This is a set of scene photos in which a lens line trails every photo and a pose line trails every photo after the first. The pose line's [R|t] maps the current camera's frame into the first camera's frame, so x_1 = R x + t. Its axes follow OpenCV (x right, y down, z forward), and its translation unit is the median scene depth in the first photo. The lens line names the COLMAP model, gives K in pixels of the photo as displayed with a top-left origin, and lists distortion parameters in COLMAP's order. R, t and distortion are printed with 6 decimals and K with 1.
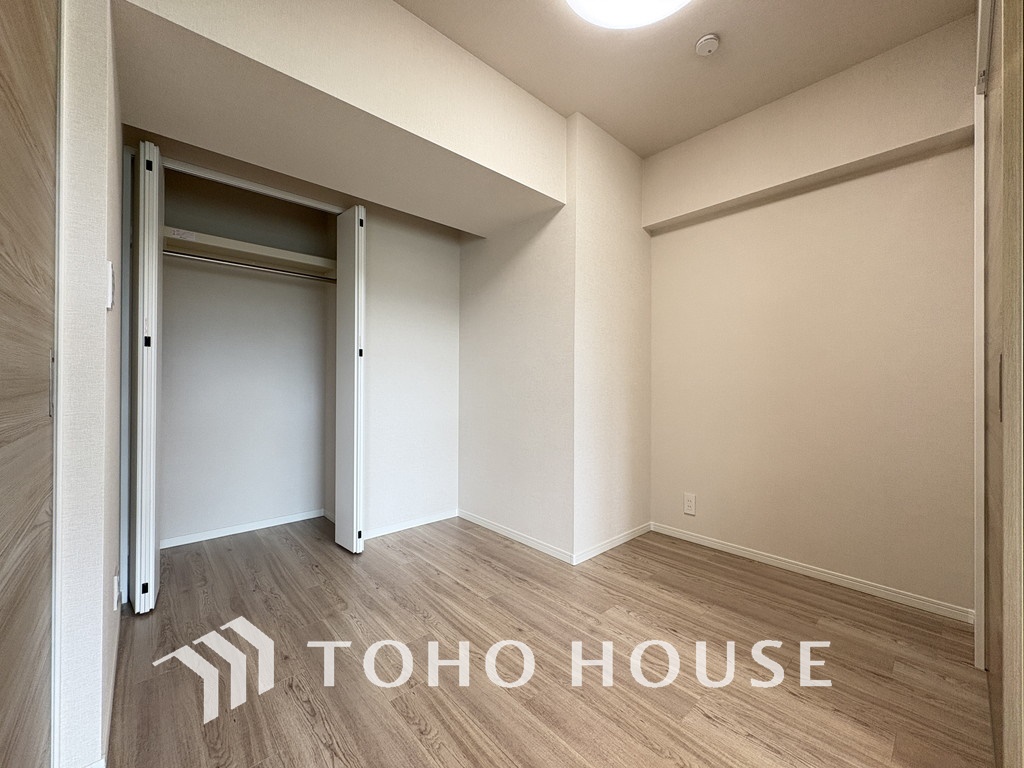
lens RADIAL K [[408.6, 0, 511.3], [0, 408.6, 382.9], [0, 0, 1]] dist [-0.000402, 0.000452]
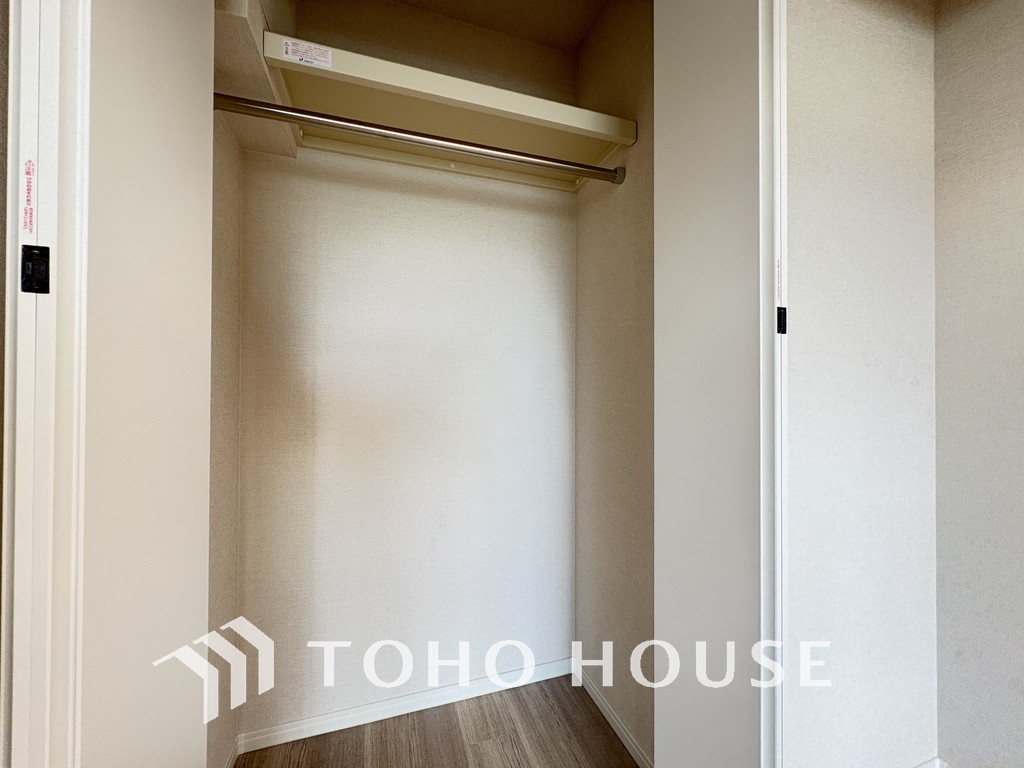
lens RADIAL K [[408.6, 0, 511.3], [0, 408.6, 382.9], [0, 0, 1]] dist [-0.000402, 0.000452]
pose [[0.916517, -0.003336, -0.399983, -0.427278], [0.002091, 0.999992, -0.003548, -0.030077], [0.399991, 0.002416, 0.916516, 0.668324]]
